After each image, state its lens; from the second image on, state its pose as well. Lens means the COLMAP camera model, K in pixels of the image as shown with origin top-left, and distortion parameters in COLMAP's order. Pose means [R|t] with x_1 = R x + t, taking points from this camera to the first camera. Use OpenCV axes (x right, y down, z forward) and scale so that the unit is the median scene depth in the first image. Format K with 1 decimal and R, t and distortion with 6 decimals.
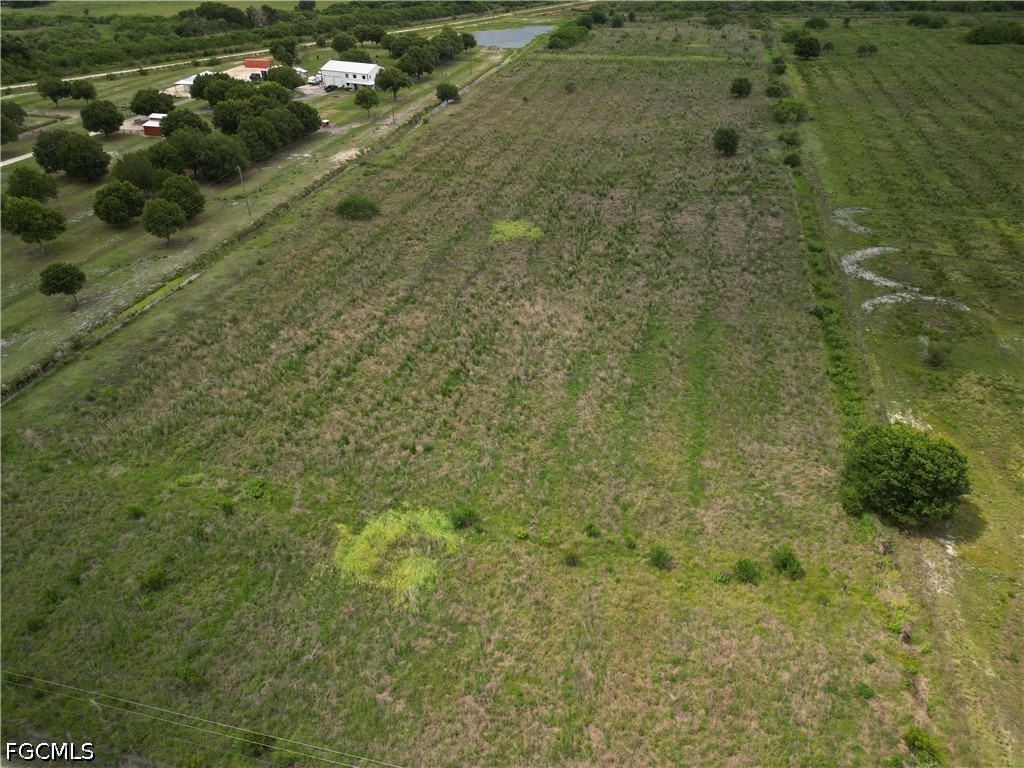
lens RADIAL K [[716.6, 0, 518.1], [0, 716.6, 383.7], [0, 0, 1]] dist [0.069965, -0.066421]
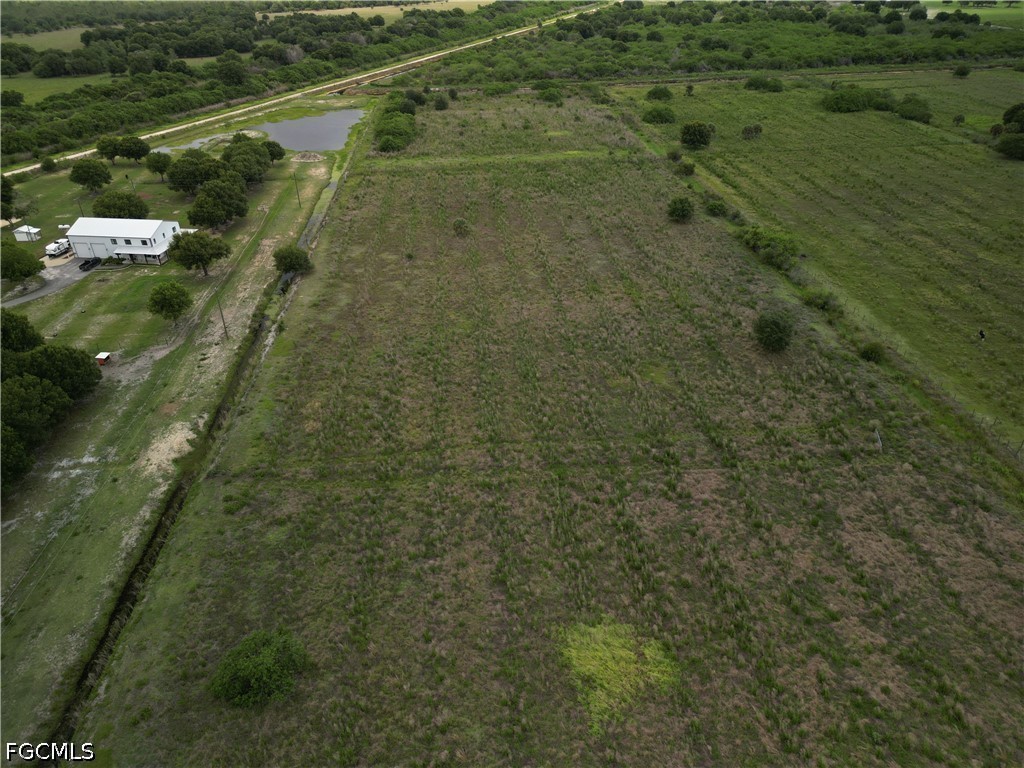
lens RADIAL K [[719.0, 0, 515.0], [0, 719.0, 384.0], [0, 0, 1]] dist [0.065789, -0.055930]
pose [[0.947585, -0.169424, 0.270884, -0.184736], [0.180299, 0.983488, -0.015588, -0.436356], [-0.263770, 0.063611, 0.962486, 0.559480]]
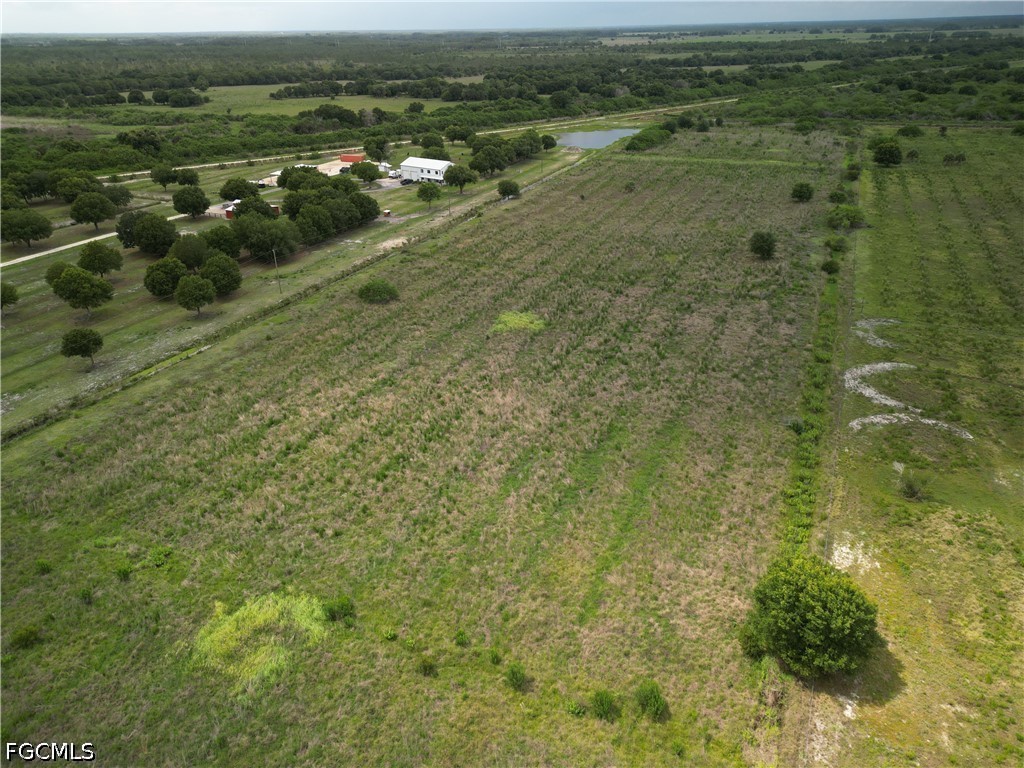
lens RADIAL K [[716.6, 0, 518.1], [0, 716.6, 383.7], [0, 0, 1]] dist [0.069965, -0.066421]
pose [[0.986579, 0.069898, -0.147565, 0.160822], [-0.086560, 0.990190, -0.109691, -0.016737], [0.138450, 0.120992, 0.982951, 0.018750]]
